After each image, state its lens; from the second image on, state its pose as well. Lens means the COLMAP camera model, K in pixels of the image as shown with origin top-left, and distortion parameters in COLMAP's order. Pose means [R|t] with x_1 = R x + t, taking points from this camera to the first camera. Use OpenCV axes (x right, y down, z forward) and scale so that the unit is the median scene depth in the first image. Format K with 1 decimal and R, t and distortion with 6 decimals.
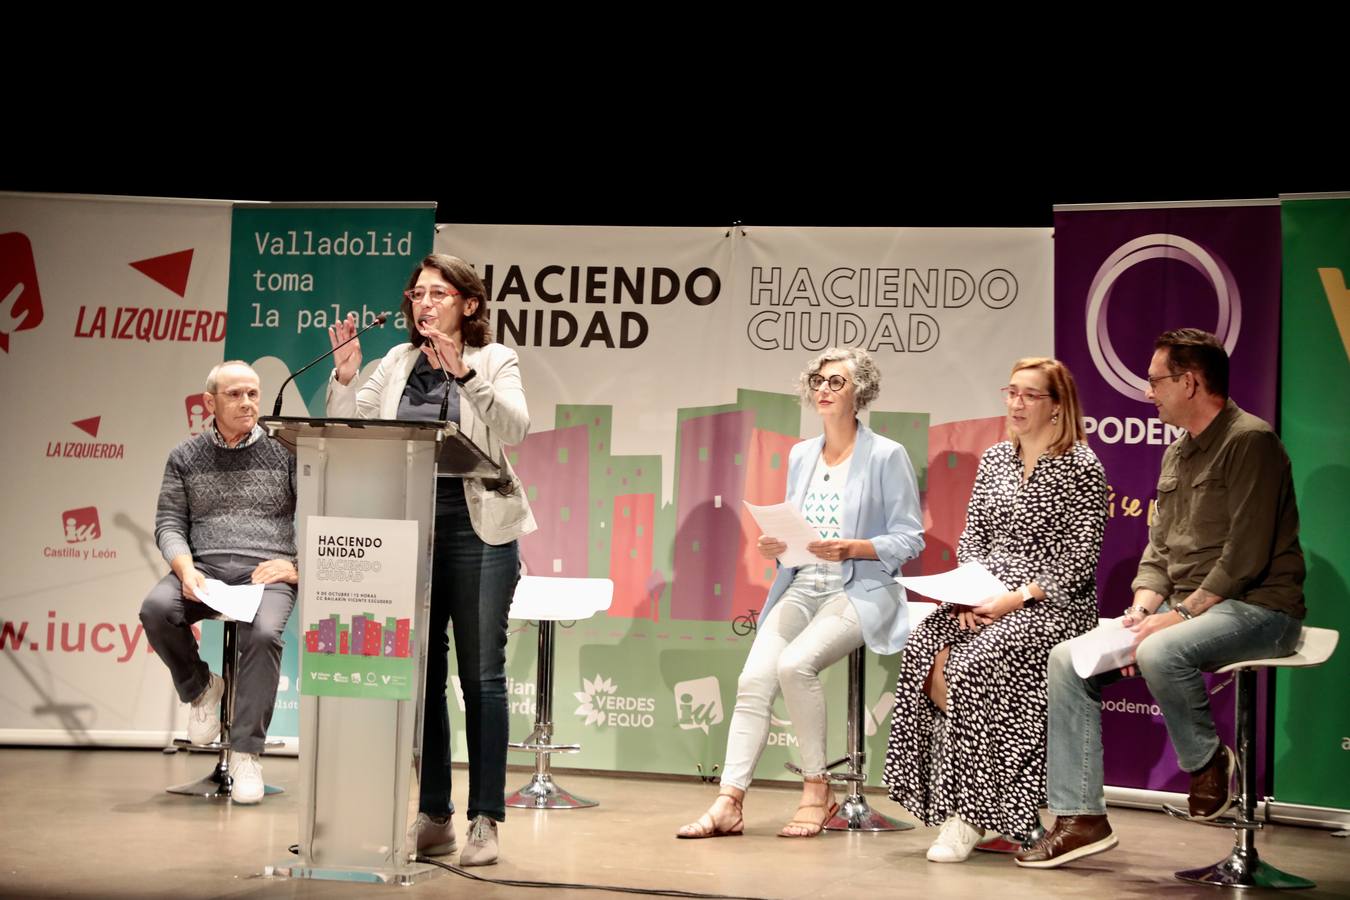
lens RADIAL K [[3490.7, 0, 676.6], [0, 3490.7, 423.3], [0, 0, 1]] dist [0.530615, 0.206356]
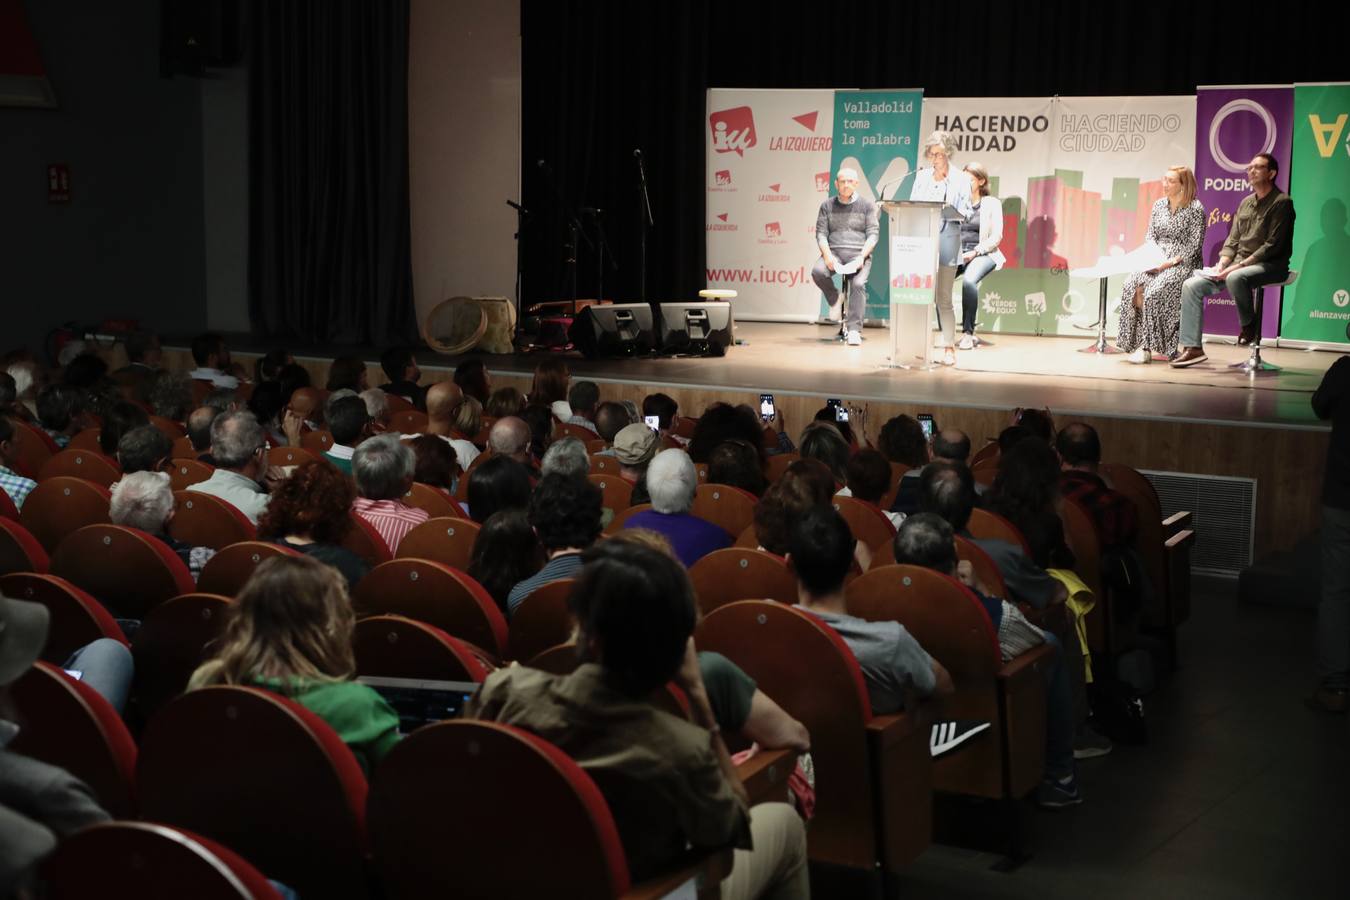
lens RADIAL K [[2108.0, 0, 675.0], [0, 2108.0, 450.0], [0, 0, 1]] dist [0.227559, -0.044238]
pose [[0.988401, 0.005185, -0.151781, -0.016035], [0.017637, 0.988736, 0.148628, -0.039484], [0.150842, -0.149581, 0.977176, -0.451236]]
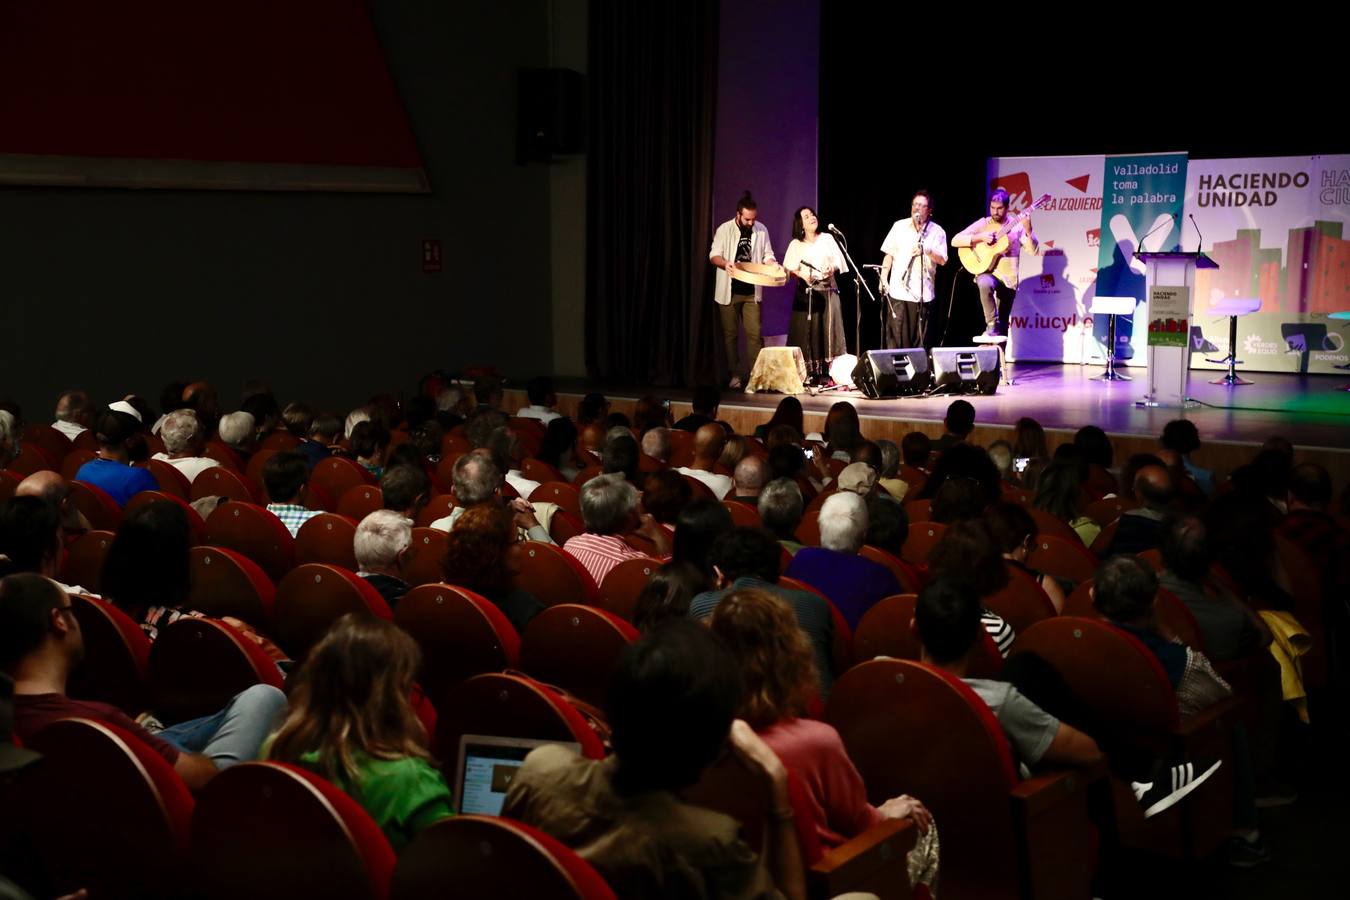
lens RADIAL K [[1763.7, 0, 675.0], [0, 1763.7, 450.0], [0, 0, 1]] dist [0.141578, 0.045600]
pose [[0.945690, 0.005939, -0.325014, 0.003905], [0.039310, 0.990406, 0.132478, -0.035639], [0.322683, -0.138060, 0.936384, -0.386428]]
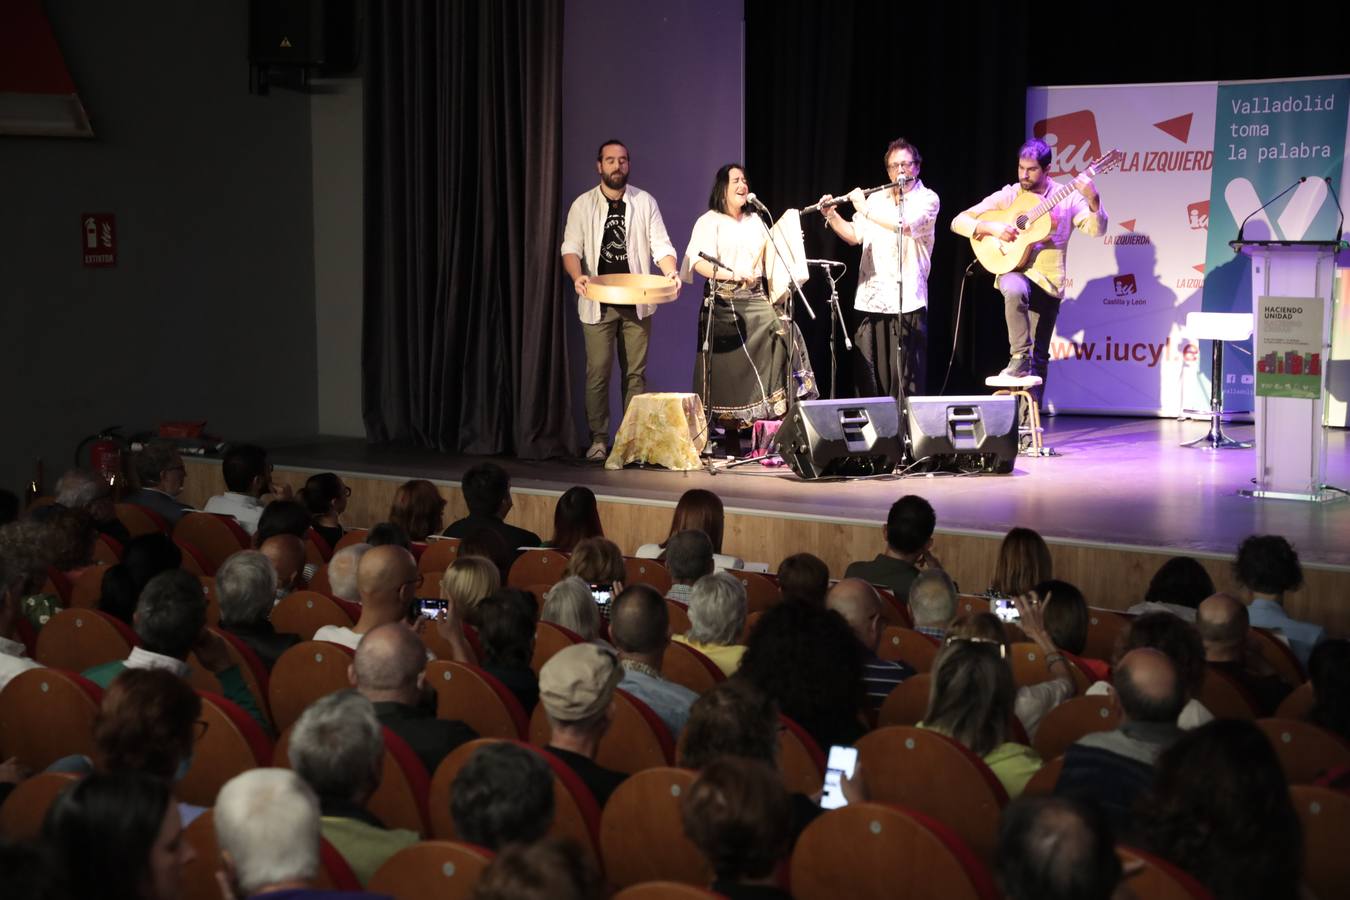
lens RADIAL K [[2574.9, 0, 675.0], [0, 2574.9, 450.0], [0, 0, 1]] dist [0.358838, 0.031652]
pose [[0.945269, -0.000054, -0.326291, 0.034231], [0.036500, 0.993741, 0.105576, -0.032976], [0.324243, -0.111707, 0.939355, -0.244043]]
